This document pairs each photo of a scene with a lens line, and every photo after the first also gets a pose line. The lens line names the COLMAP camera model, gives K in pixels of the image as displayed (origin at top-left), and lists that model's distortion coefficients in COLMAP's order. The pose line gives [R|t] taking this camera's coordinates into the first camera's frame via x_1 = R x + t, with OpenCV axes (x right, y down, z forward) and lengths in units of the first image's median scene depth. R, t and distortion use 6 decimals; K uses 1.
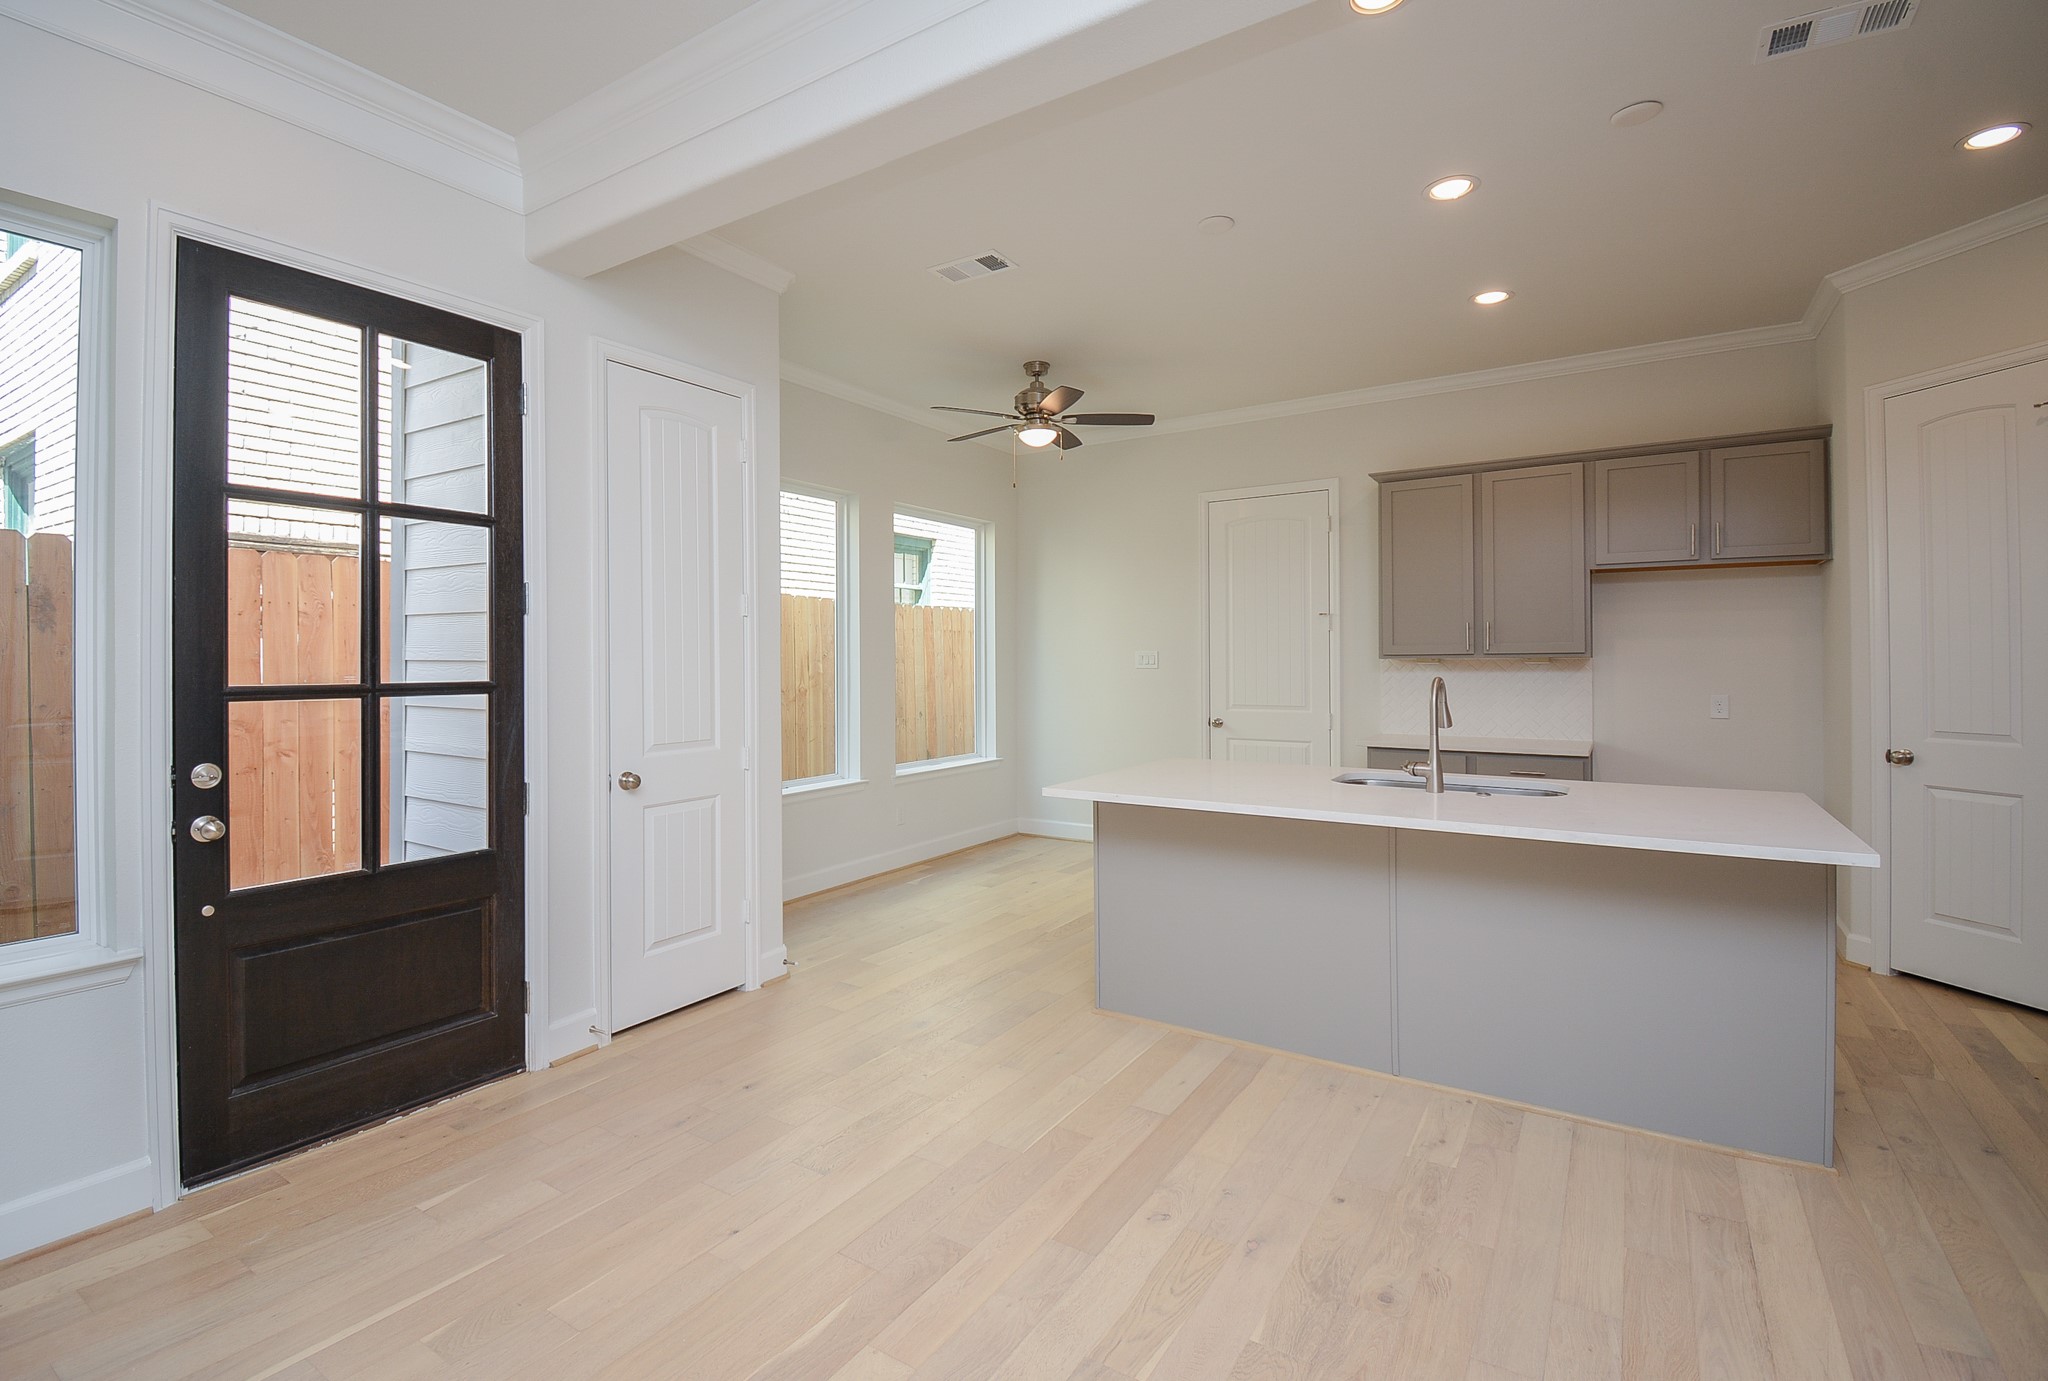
lens RADIAL K [[931.1, 0, 1017.3], [0, 931.1, 661.5], [0, 0, 1]] dist [0.014202, -0.023397]
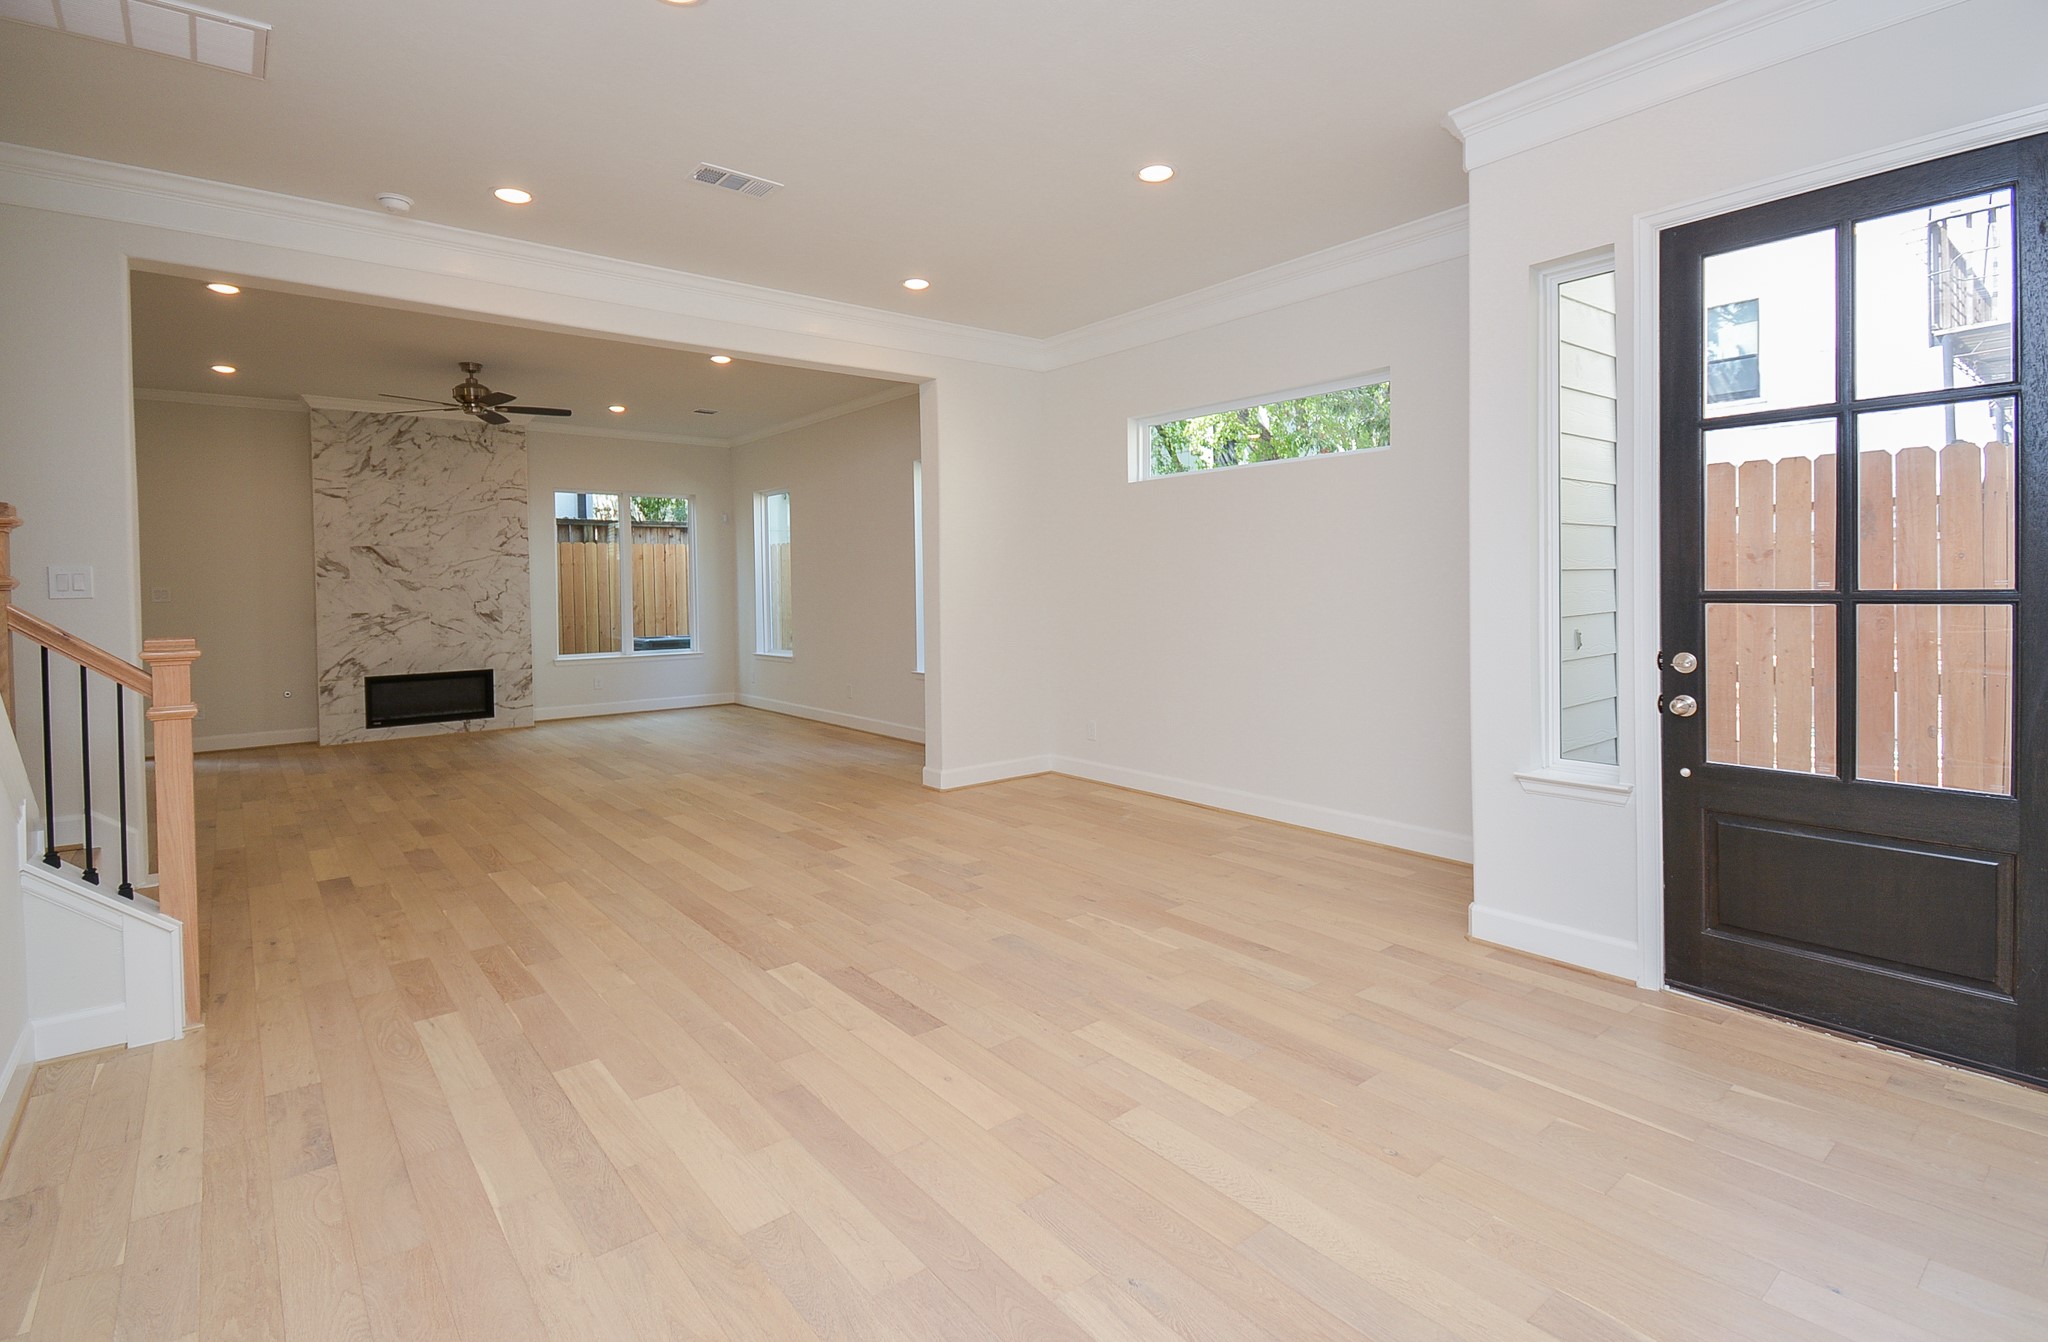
lens RADIAL K [[951.4, 0, 1007.8], [0, 951.4, 618.7], [0, 0, 1]] dist [0.041758, -0.031507]
pose [[-0.311566, 0.048437, -0.948989, 0.371996], [0.019008, 0.998818, 0.044739, -0.005791], [0.950034, -0.004100, -0.312119, 0.330334]]
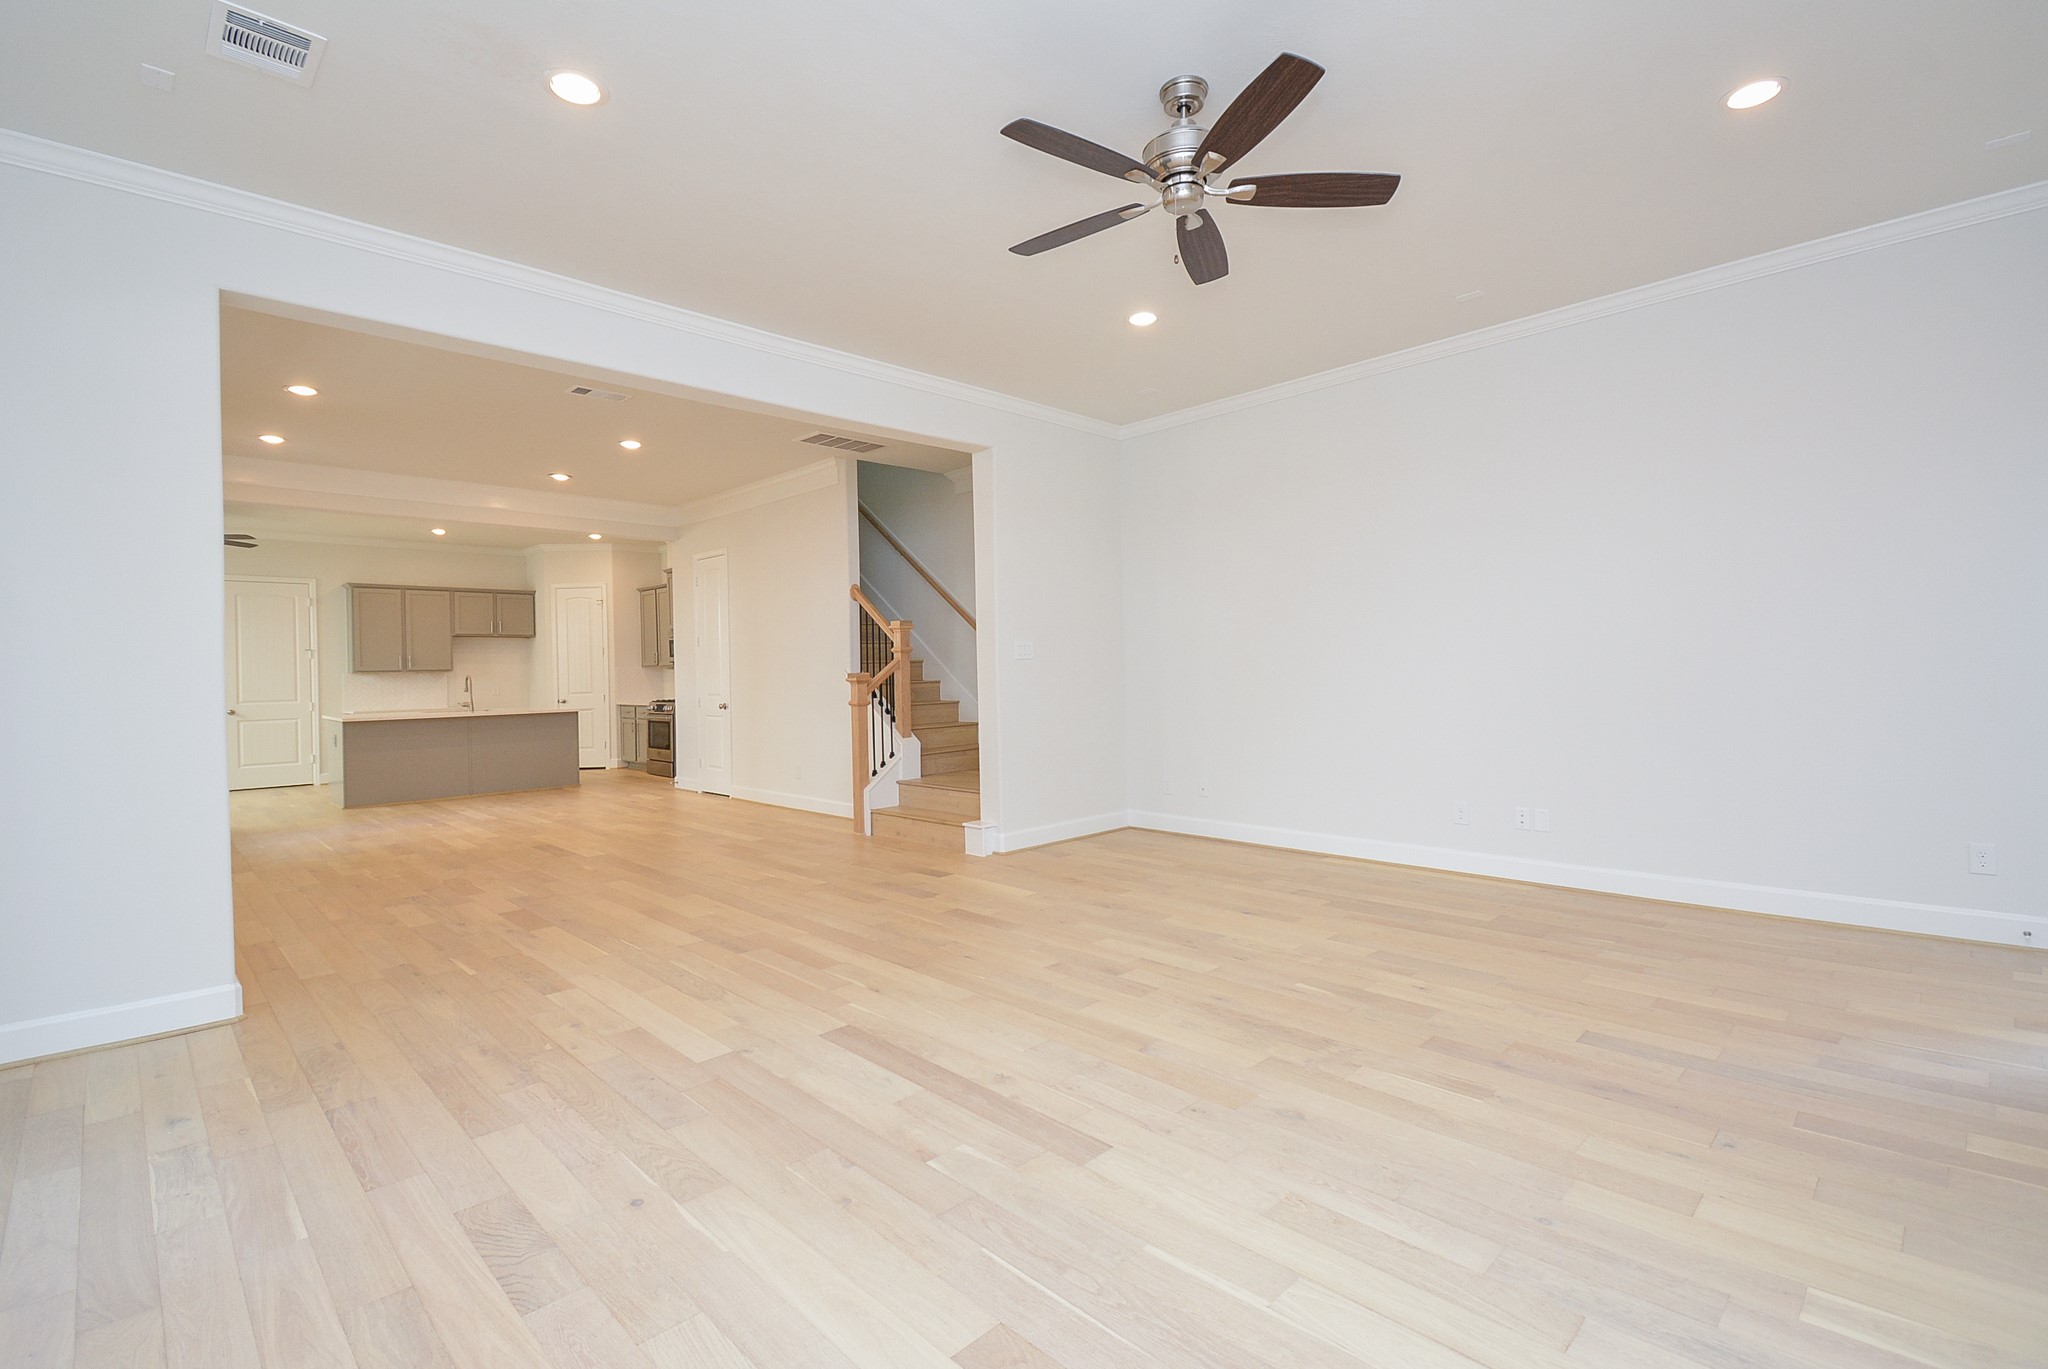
lens RADIAL K [[908.8, 0, 1023.6], [0, 908.8, 664.6], [0, 0, 1]] dist [0.038979, -0.026616]
pose [[0.206117, 0.007662, 0.978497, -1.790294], [0.016984, 0.999791, -0.011406, 0.037159], [-0.978380, 0.018970, 0.205944, -1.199809]]
